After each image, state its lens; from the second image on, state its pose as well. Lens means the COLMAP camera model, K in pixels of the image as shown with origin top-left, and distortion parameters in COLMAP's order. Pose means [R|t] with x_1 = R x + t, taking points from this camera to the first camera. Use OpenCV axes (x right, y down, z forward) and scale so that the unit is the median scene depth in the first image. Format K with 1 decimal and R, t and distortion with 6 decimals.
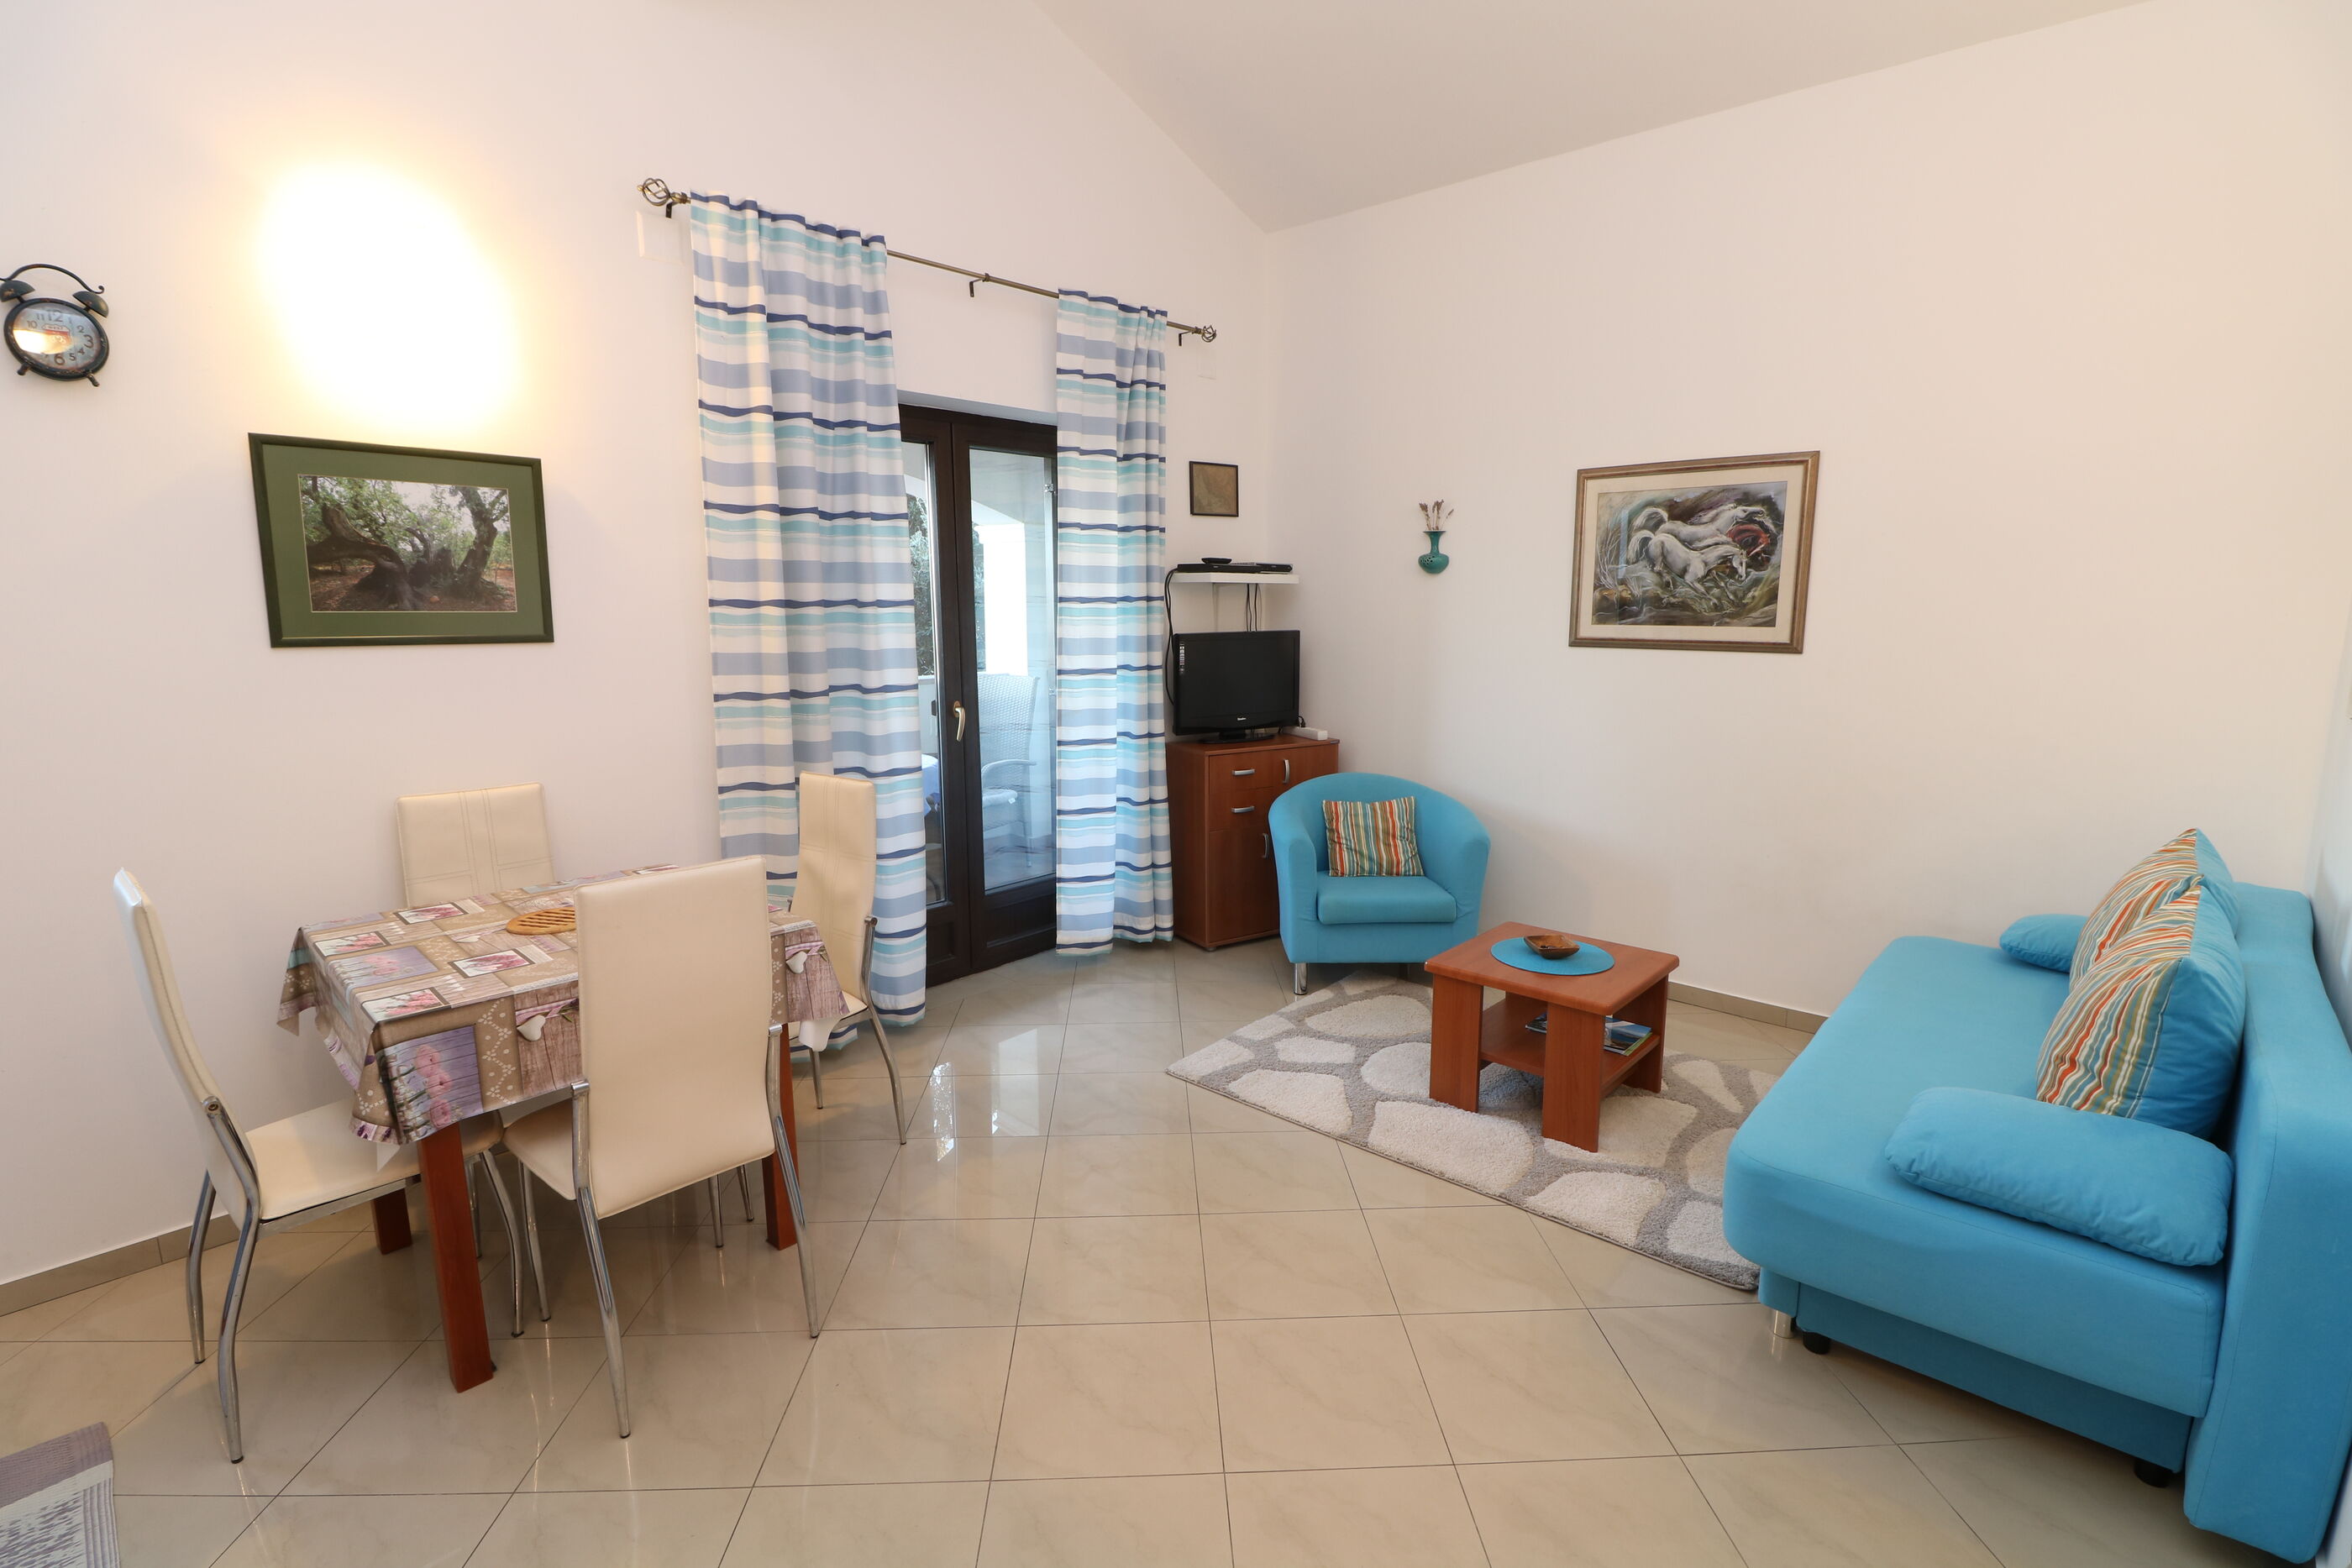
lens RADIAL K [[1085.7, 0, 1185.0], [0, 1085.7, 776.8], [0, 0, 1]] dist [0.001847, -0.013566]
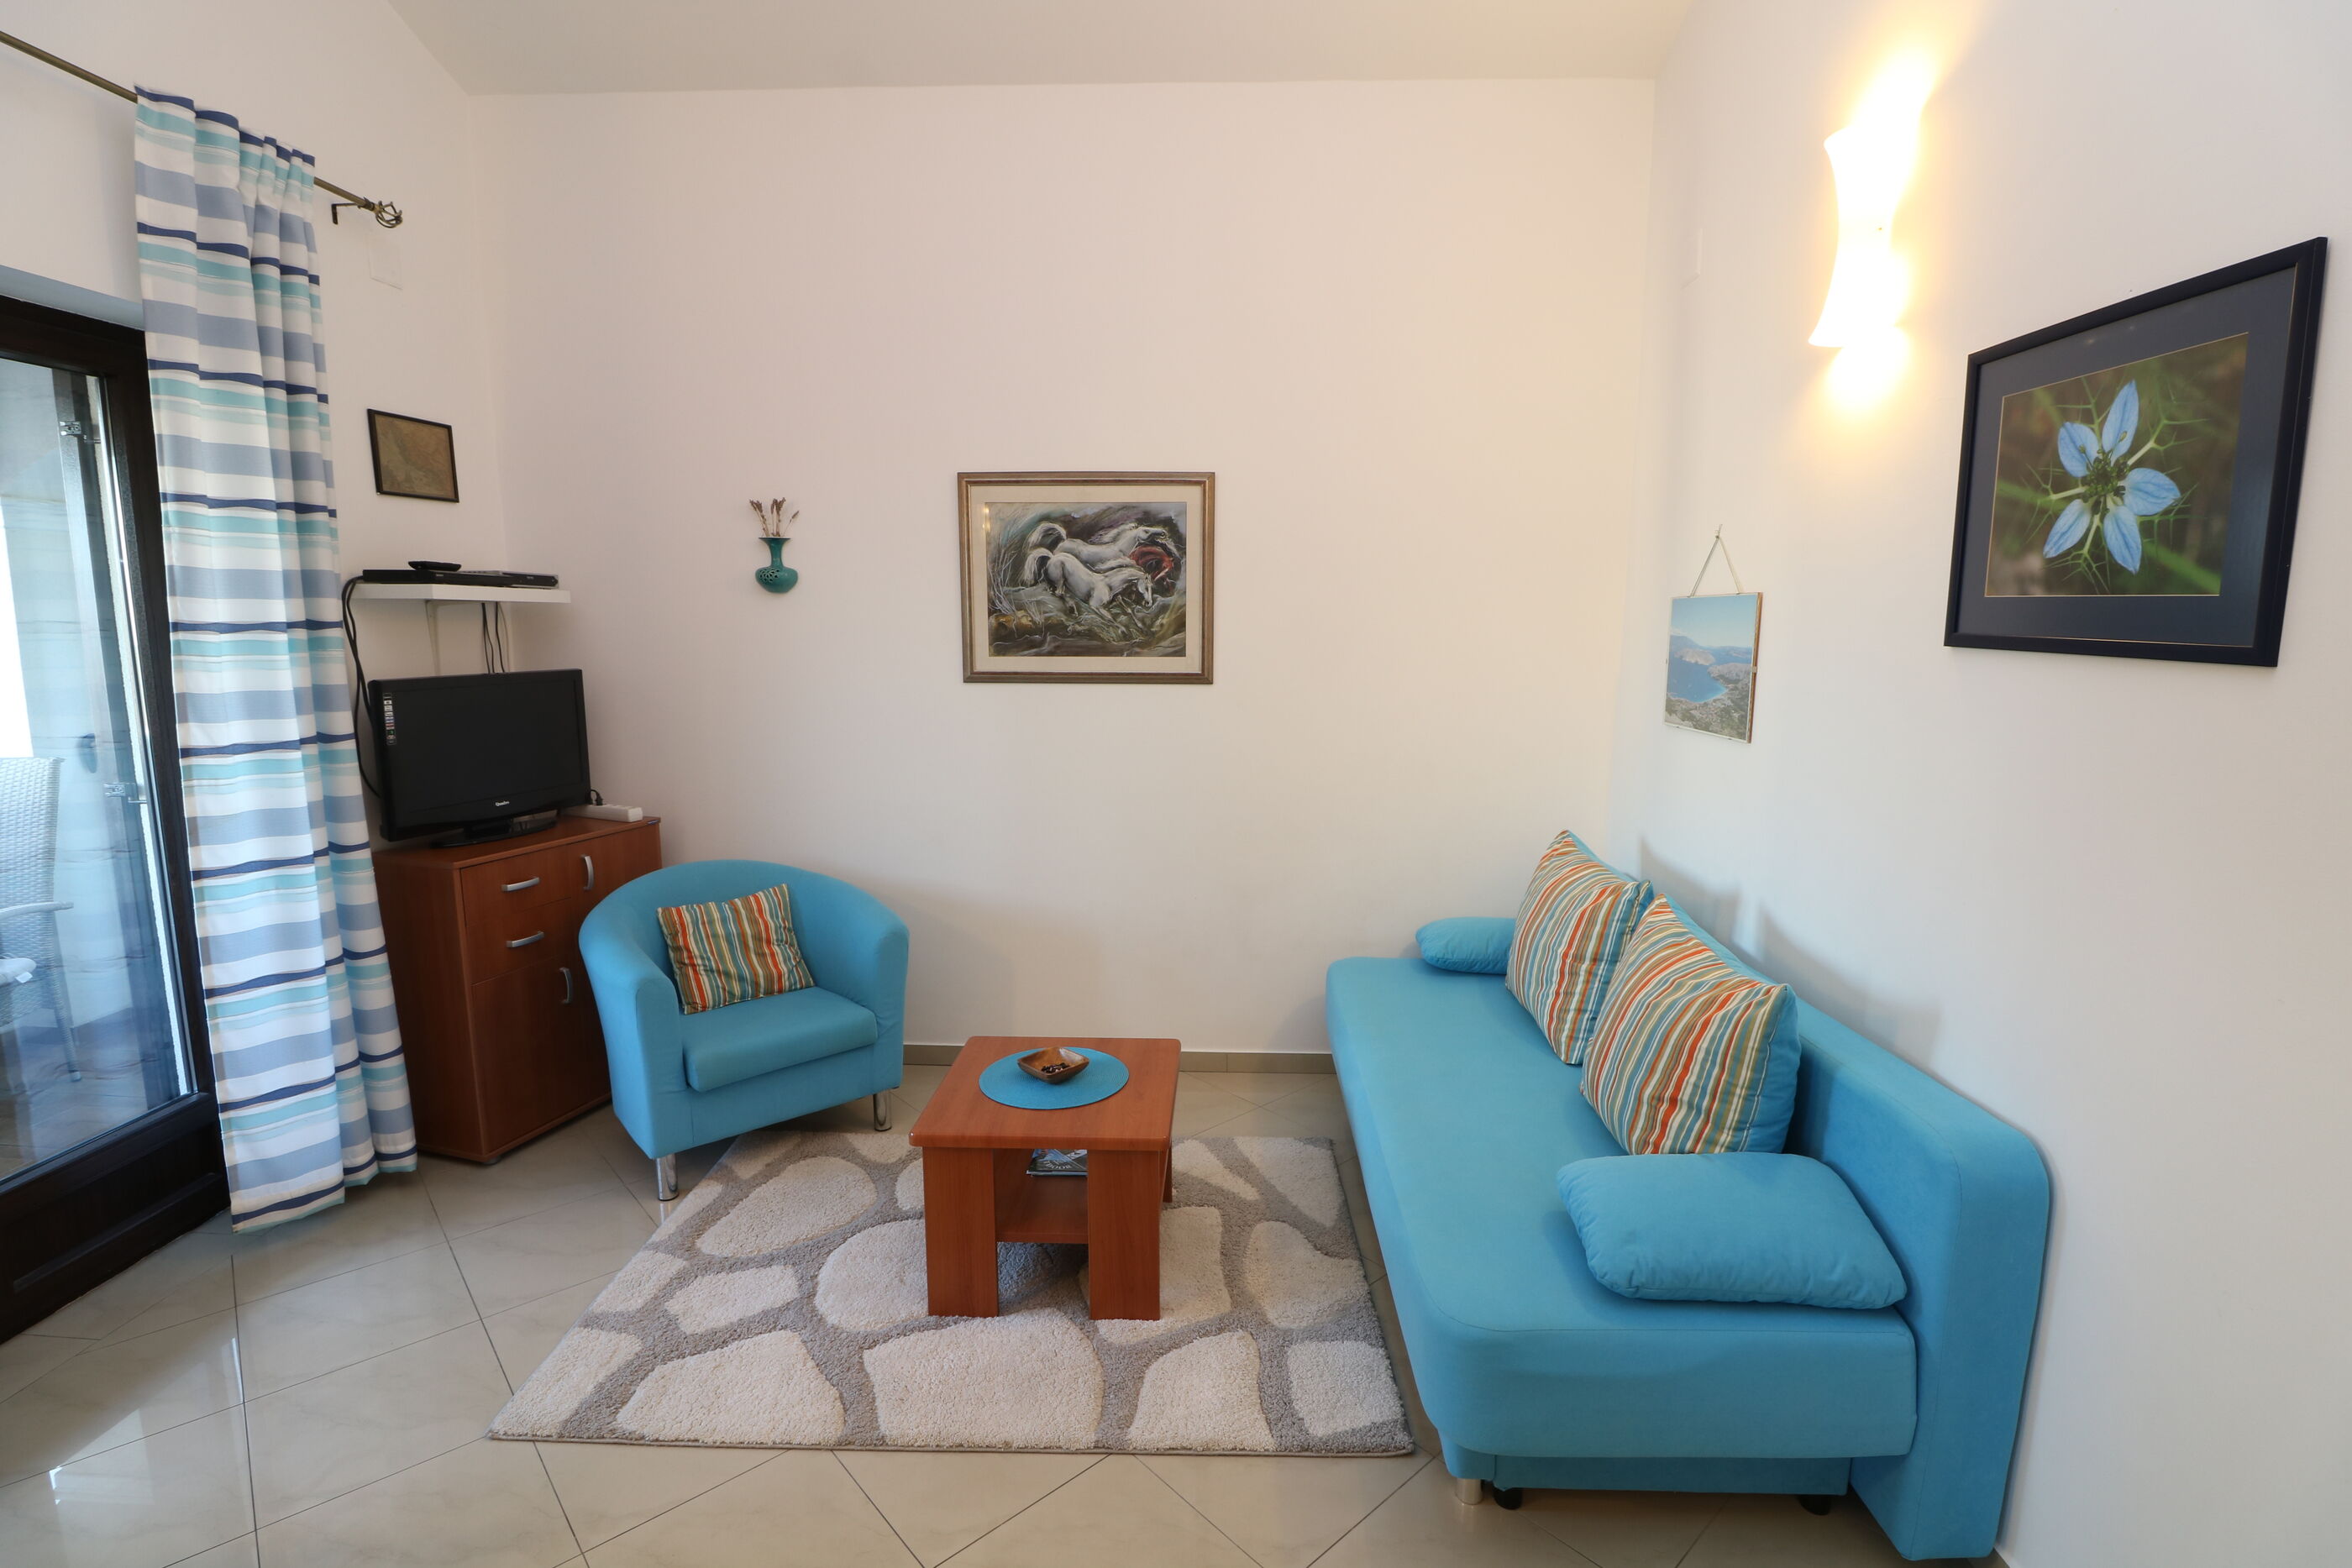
lens RADIAL K [[1085.7, 0, 1185.0], [0, 1085.7, 776.8], [0, 0, 1]] dist [0.001847, -0.013566]
pose [[0.765729, -0.086162, 0.637365, -0.063189], [0.099979, 0.994886, 0.014378, -0.046485], [-0.635344, 0.052713, 0.770428, 0.271445]]
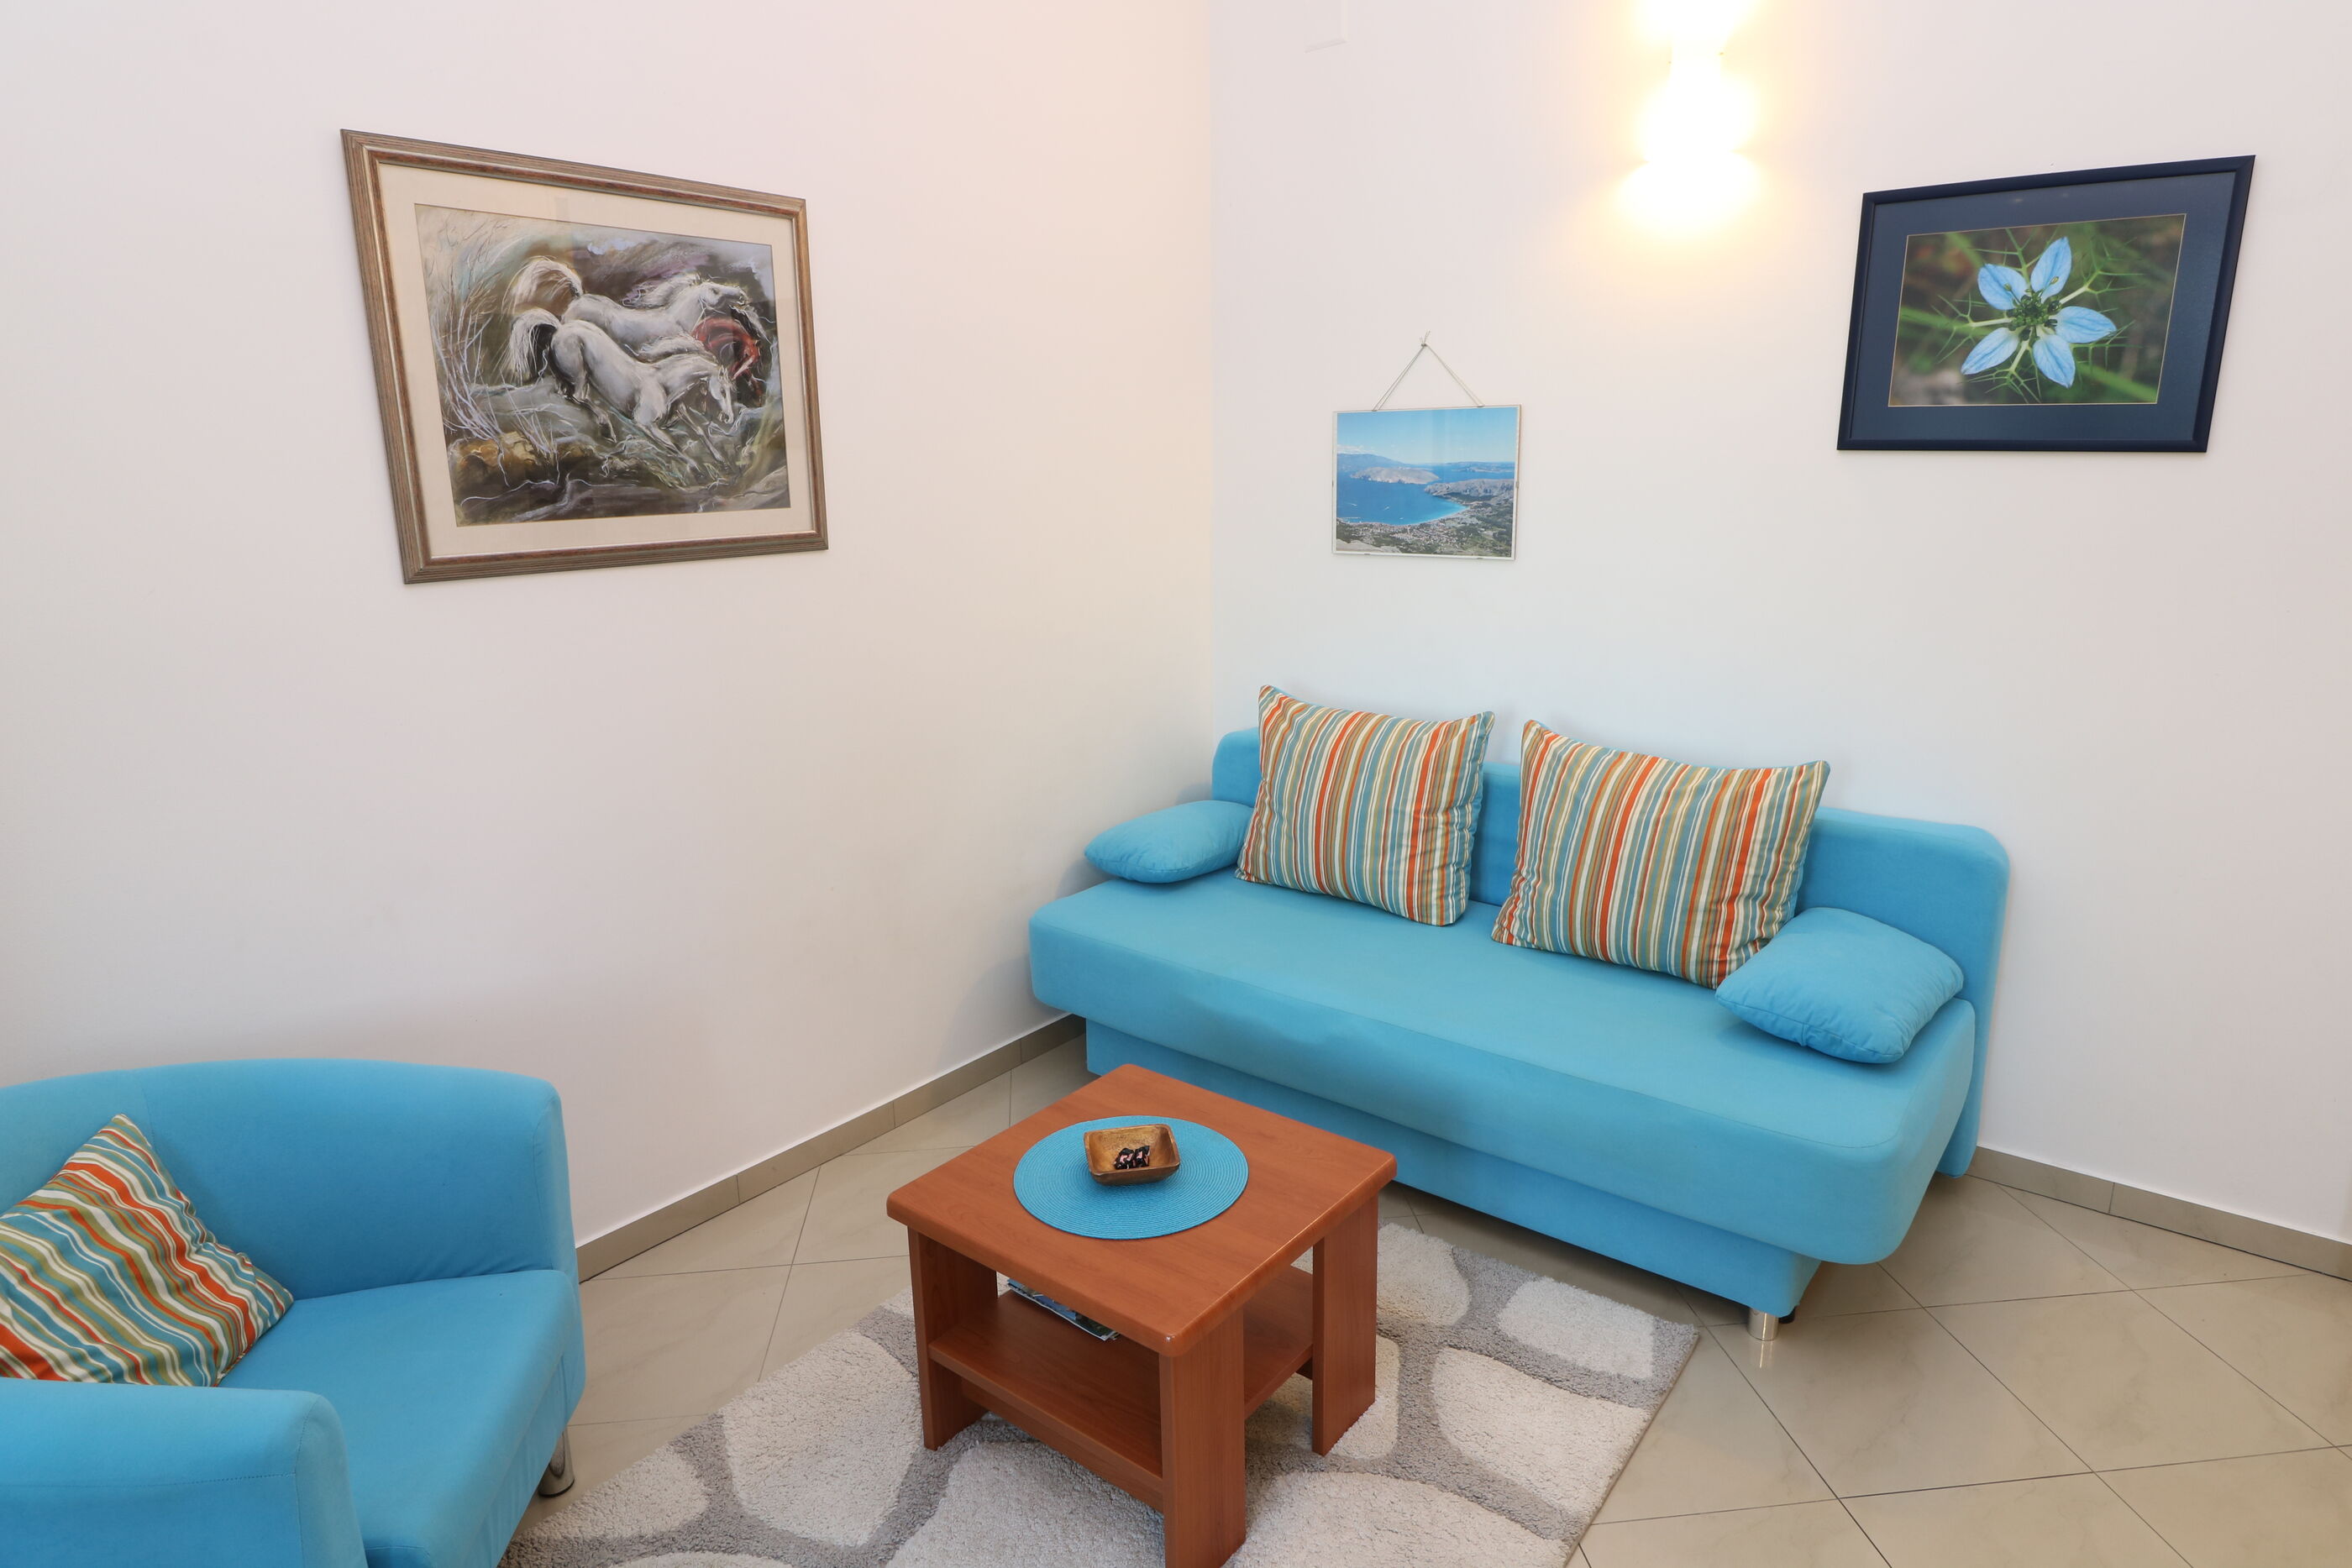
lens RADIAL K [[1366.3, 0, 1181.2], [0, 1366.3, 774.3], [0, 0, 1]] dist [-0.000843, -0.002445]
pose [[-0.068885, -0.230570, 0.970614, -0.198591], [0.179280, 0.954226, 0.239400, -0.134590], [-0.981384, 0.190503, -0.024396, 0.813872]]
